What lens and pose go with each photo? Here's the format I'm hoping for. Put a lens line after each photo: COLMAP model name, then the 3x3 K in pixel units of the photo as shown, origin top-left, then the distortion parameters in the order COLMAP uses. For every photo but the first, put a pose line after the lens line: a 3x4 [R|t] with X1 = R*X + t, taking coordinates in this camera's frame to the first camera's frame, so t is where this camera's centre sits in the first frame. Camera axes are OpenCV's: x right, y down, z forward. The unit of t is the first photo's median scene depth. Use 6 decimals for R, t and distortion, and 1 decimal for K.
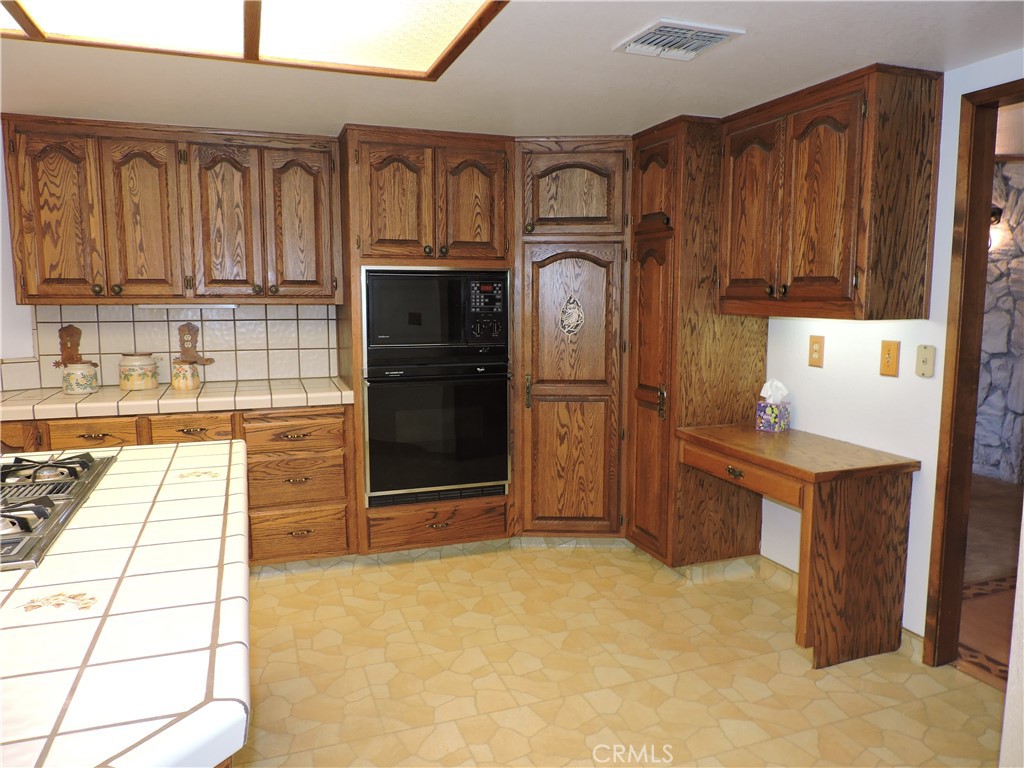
lens RADIAL K [[725.7, 0, 512.9], [0, 725.7, 383.6], [0, 0, 1]] dist [-0.026256, 0.006231]
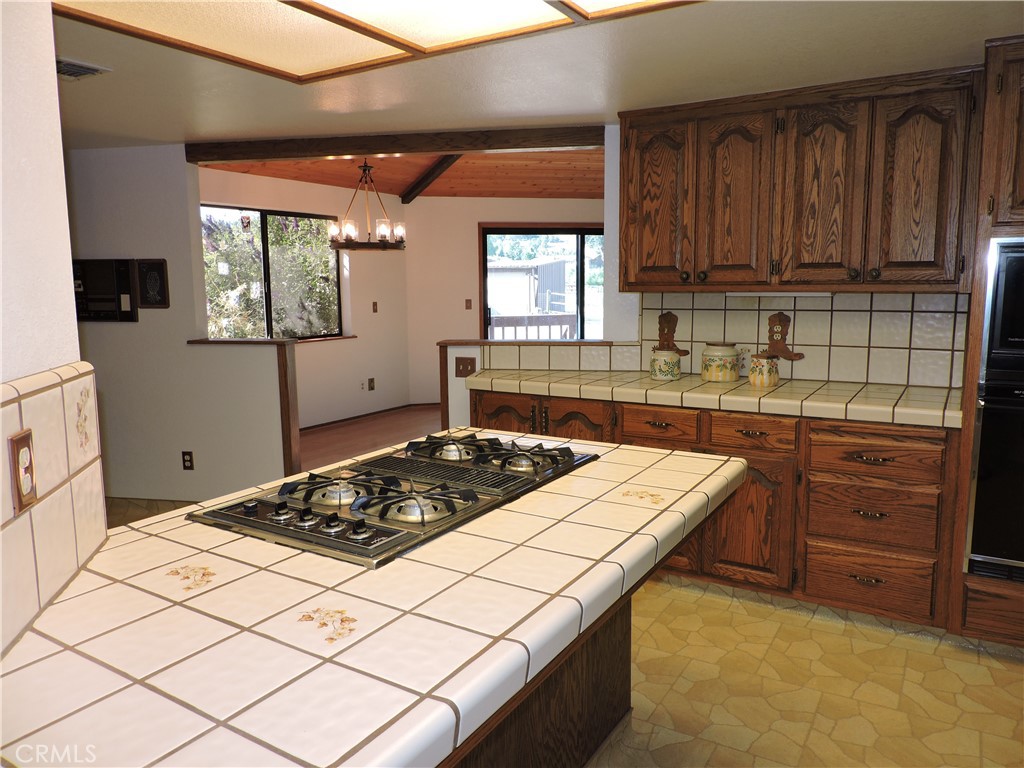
lens RADIAL K [[725.7, 0, 512.6], [0, 725.7, 385.2], [0, 0, 1]] dist [-0.026256, 0.006231]
pose [[0.618695, 0.099095, -0.779357, 0.061842], [-0.084068, 0.994668, 0.059734, -0.021279], [0.781121, 0.028562, 0.623726, 0.193250]]
